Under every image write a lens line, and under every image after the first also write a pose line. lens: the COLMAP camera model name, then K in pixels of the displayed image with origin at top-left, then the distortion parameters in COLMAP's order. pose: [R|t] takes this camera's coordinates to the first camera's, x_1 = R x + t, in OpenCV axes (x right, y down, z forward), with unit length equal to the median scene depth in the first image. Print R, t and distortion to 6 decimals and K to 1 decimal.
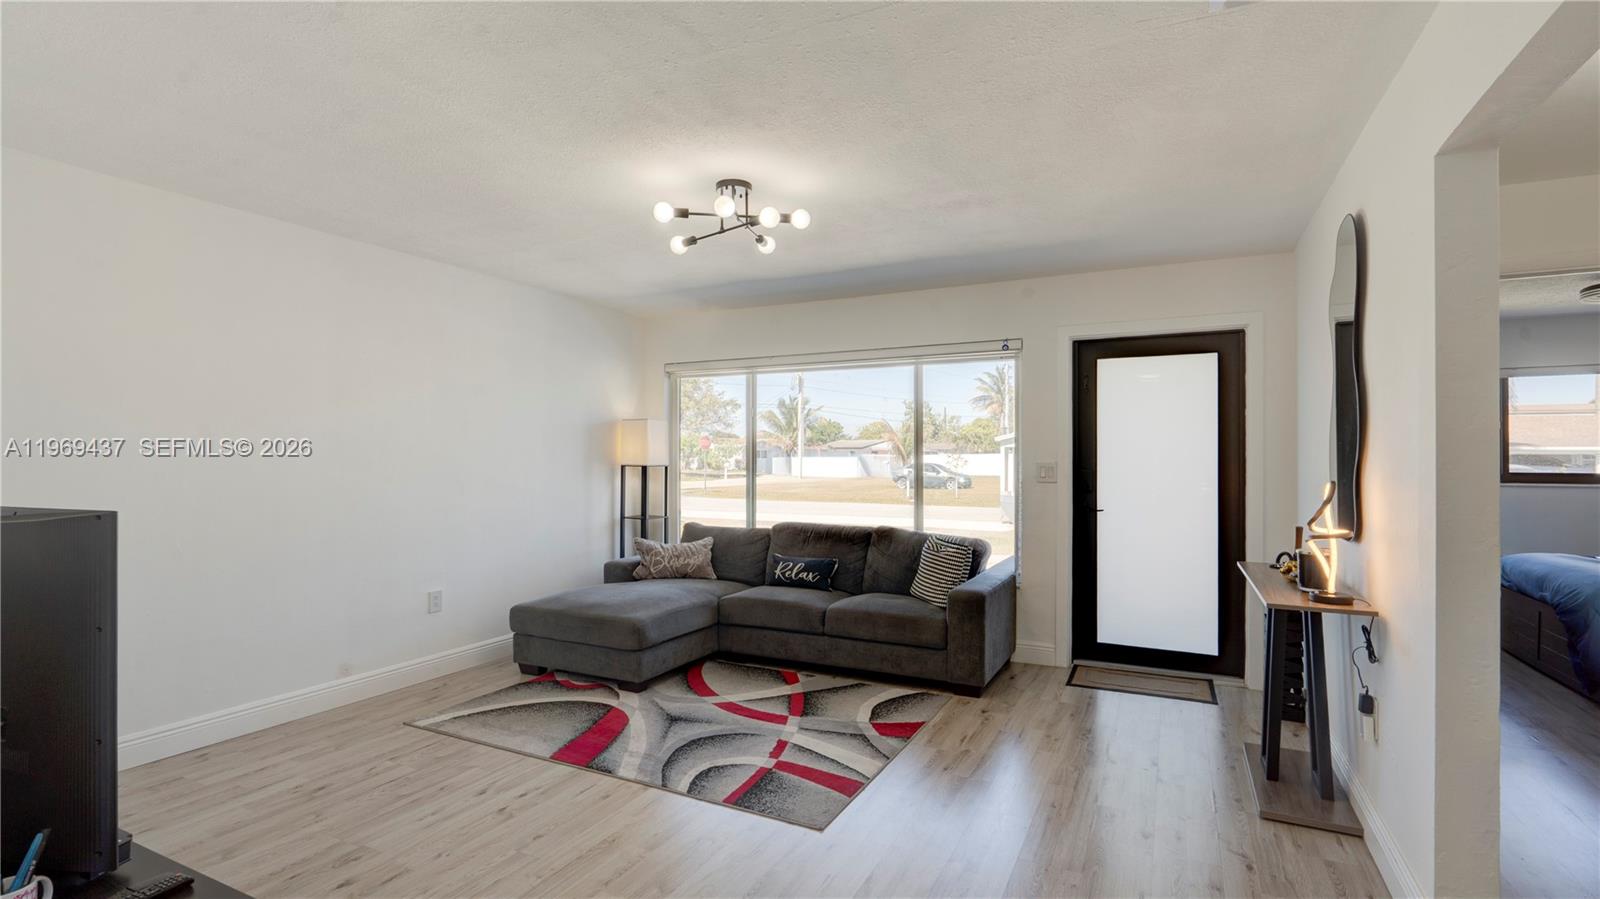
lens RADIAL K [[738.5, 0, 805.5], [0, 738.5, 456.3], [0, 0, 1]] dist [-0.001145, 0.000145]
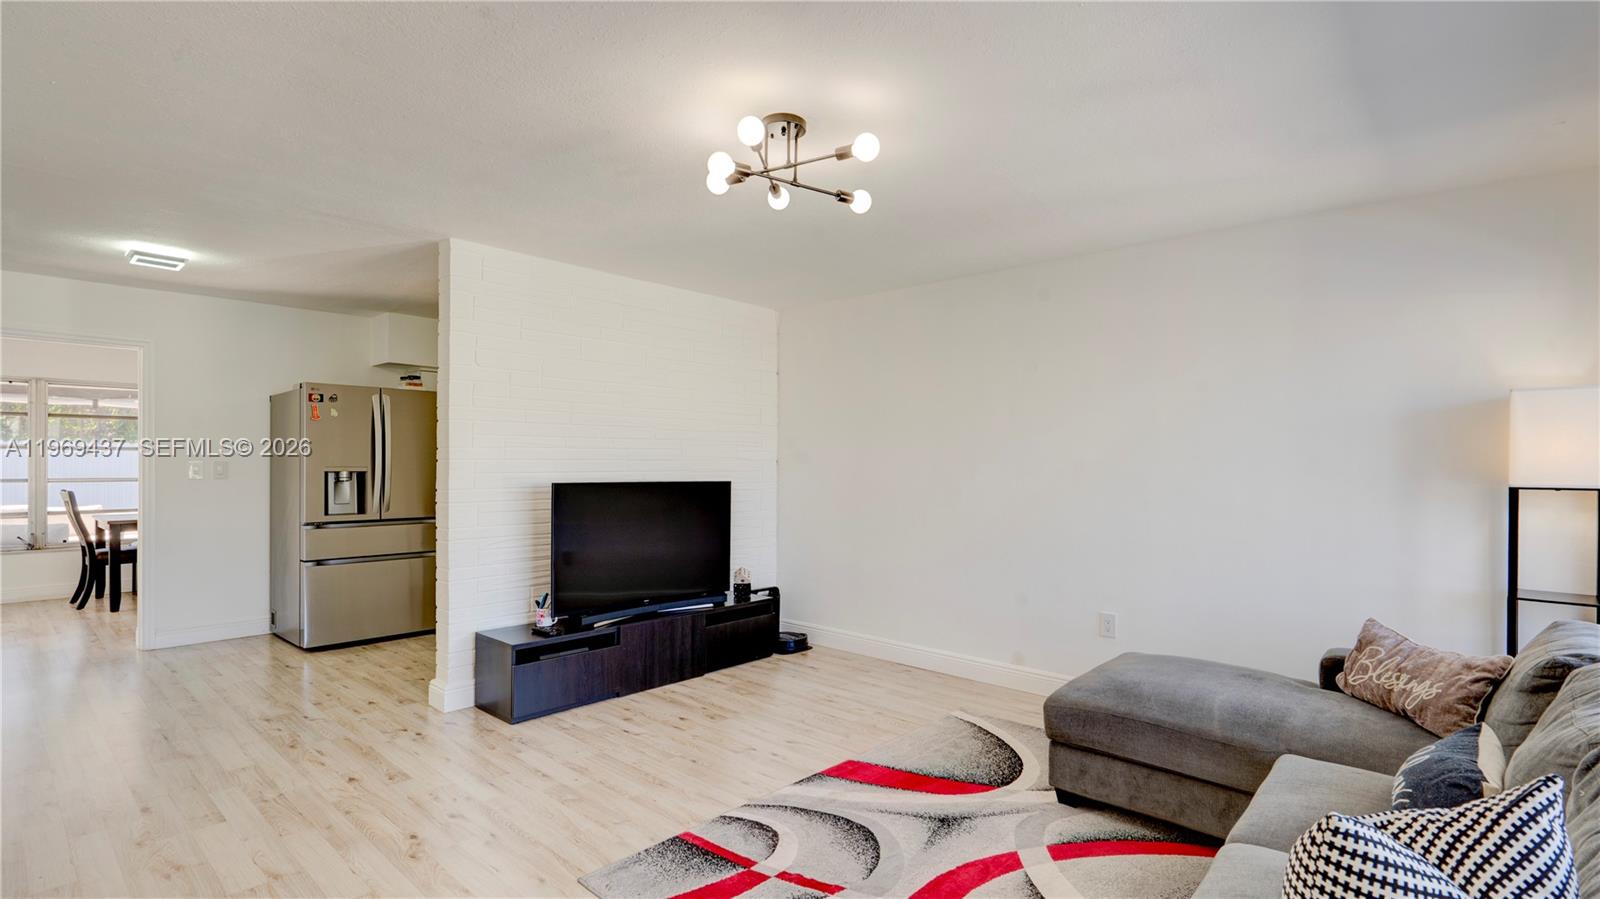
lens RADIAL K [[738.5, 0, 805.5], [0, 738.5, 456.3], [0, 0, 1]] dist [-0.001145, 0.000145]
pose [[-0.266411, -0.013576, -0.963764, 0.637264], [0.000049, 0.999901, -0.014099, 0.000568], [0.963859, -0.003803, -0.266384, 1.166451]]
